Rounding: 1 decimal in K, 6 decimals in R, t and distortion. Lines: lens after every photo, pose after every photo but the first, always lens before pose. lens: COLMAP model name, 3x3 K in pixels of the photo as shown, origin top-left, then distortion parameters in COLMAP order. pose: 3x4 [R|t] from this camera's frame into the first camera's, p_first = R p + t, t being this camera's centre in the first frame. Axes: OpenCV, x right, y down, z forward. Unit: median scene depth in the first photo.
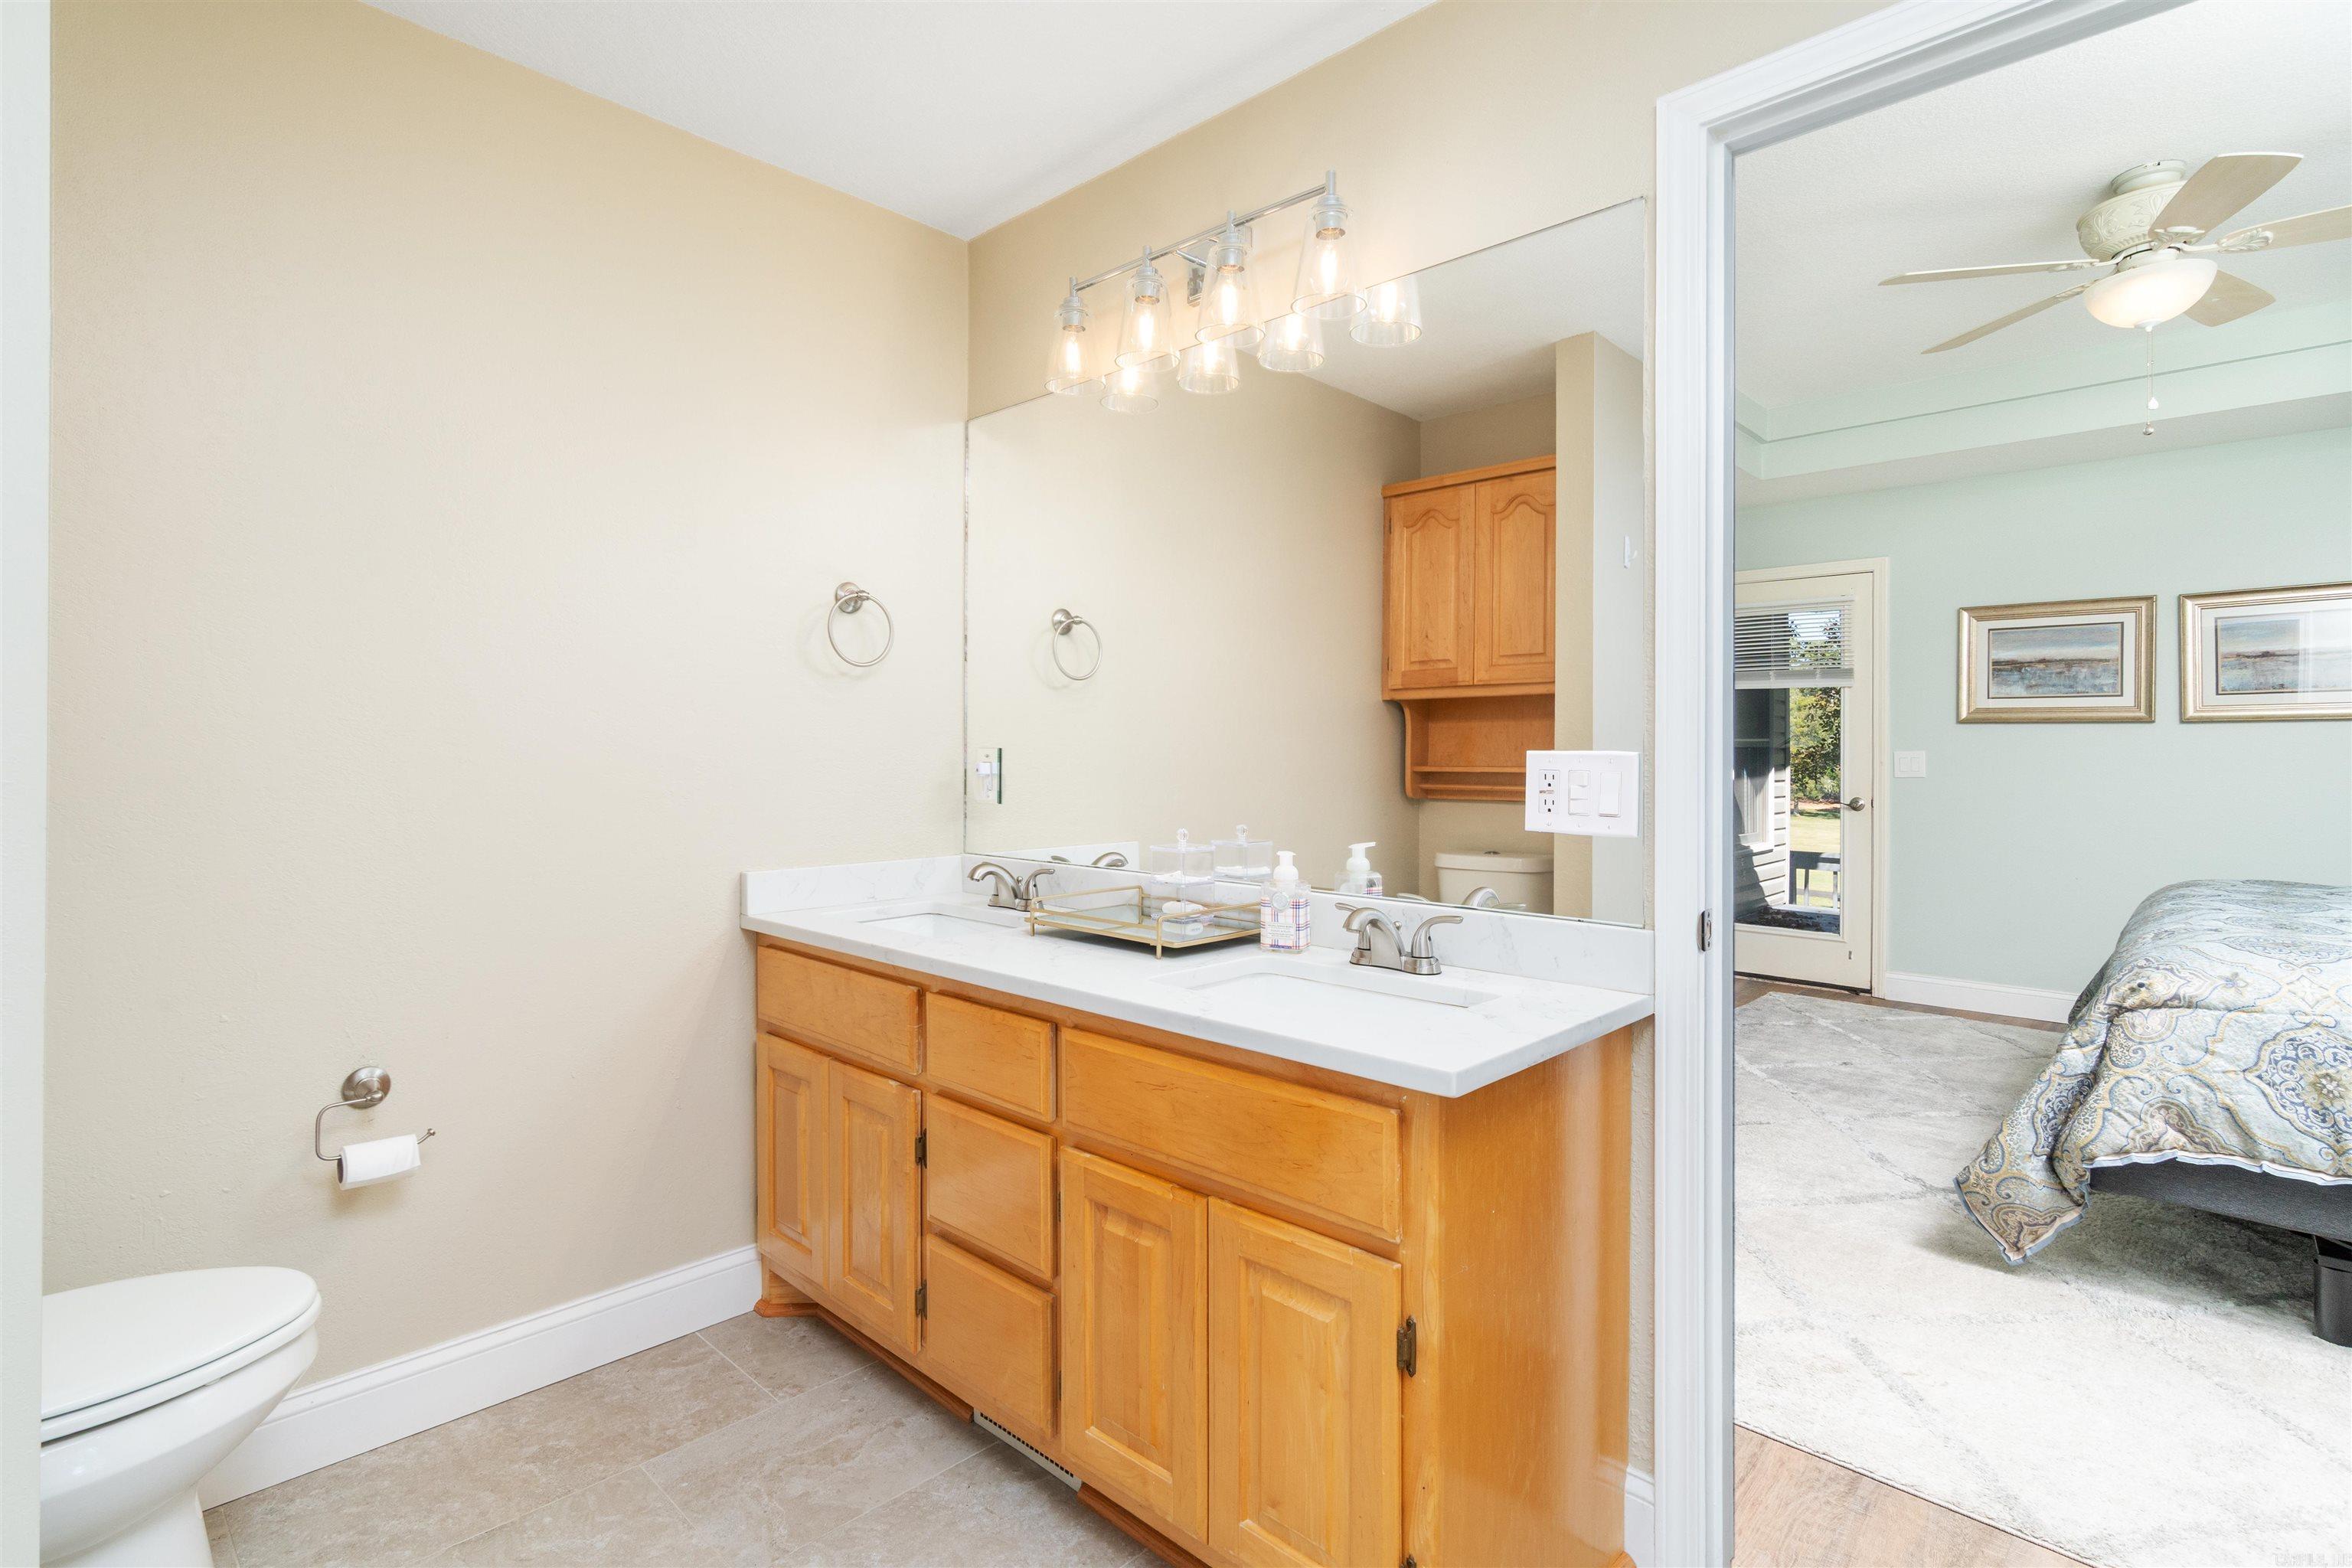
lens RADIAL K [[1096.3, 0, 1172.7], [0, 1096.3, 760.6], [0, 0, 1]] dist [-0.000506, 0.000889]
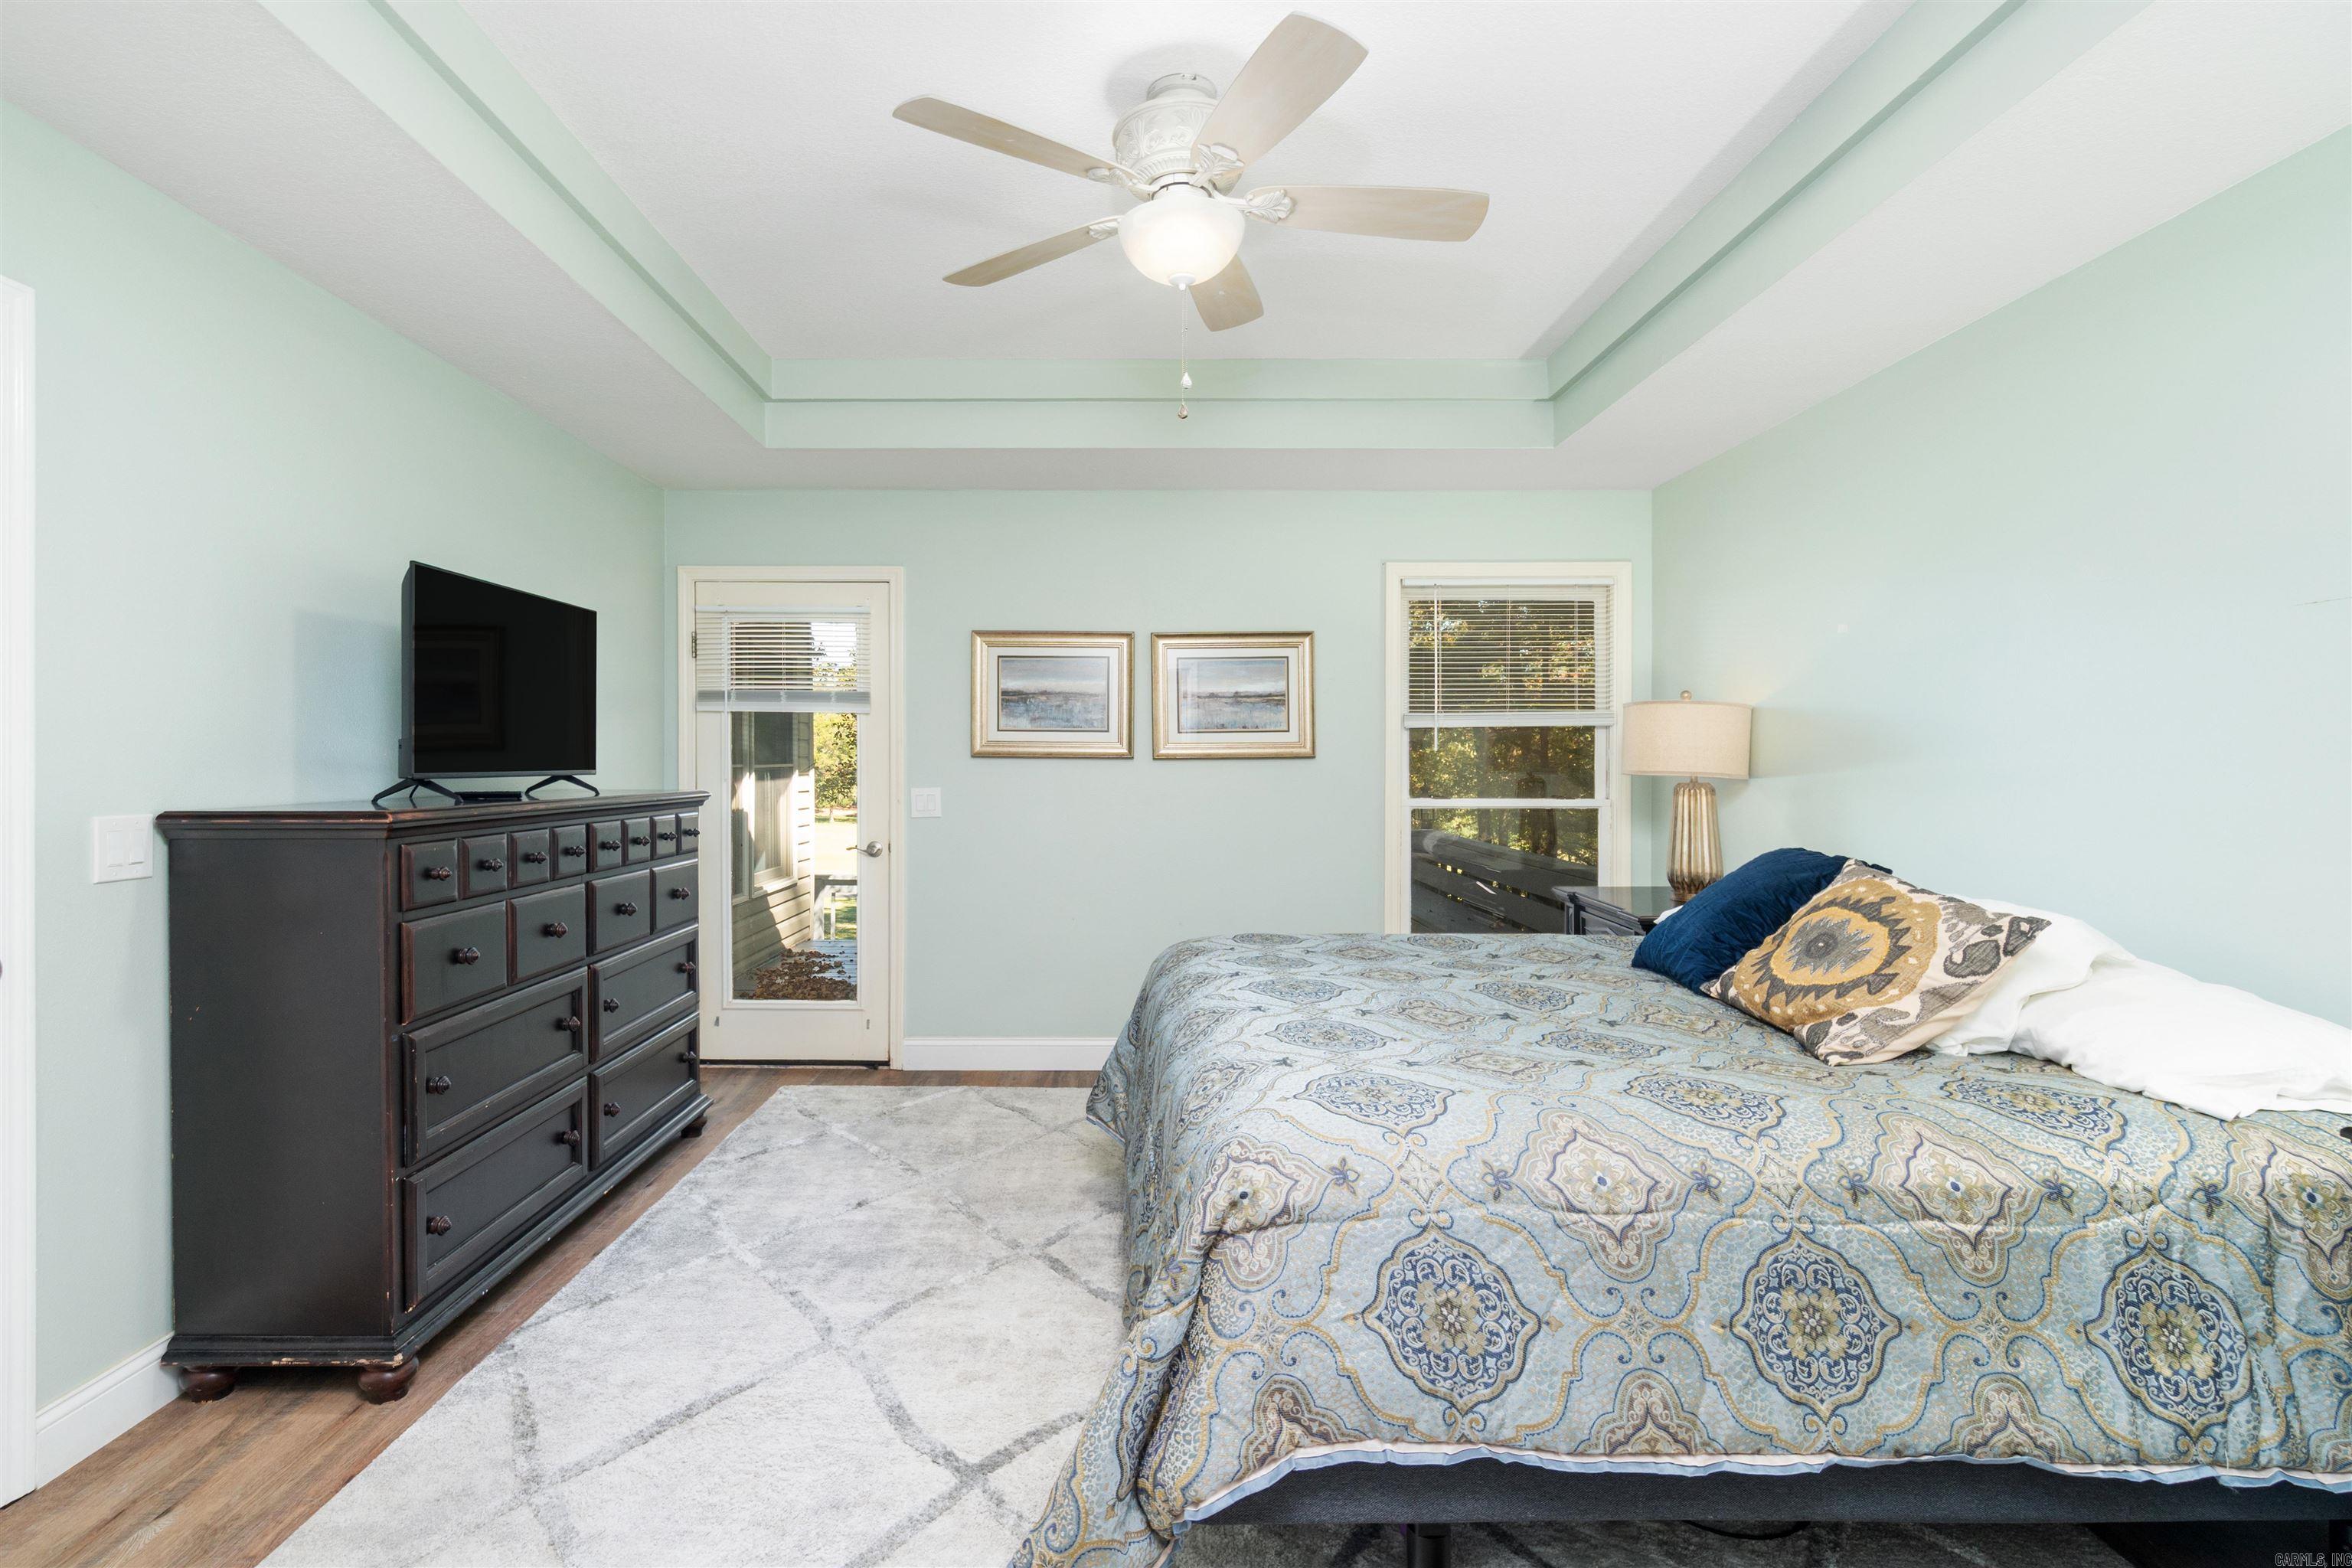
lens RADIAL K [[1096.3, 0, 1169.8], [0, 1096.3, 777.1], [0, 0, 1]] dist [-0.000506, 0.000889]
pose [[0.683790, -0.006961, 0.729645, 0.363573], [0.004171, 0.999975, 0.005632, -0.047127], [-0.729666, -0.000807, 0.683803, 0.563078]]
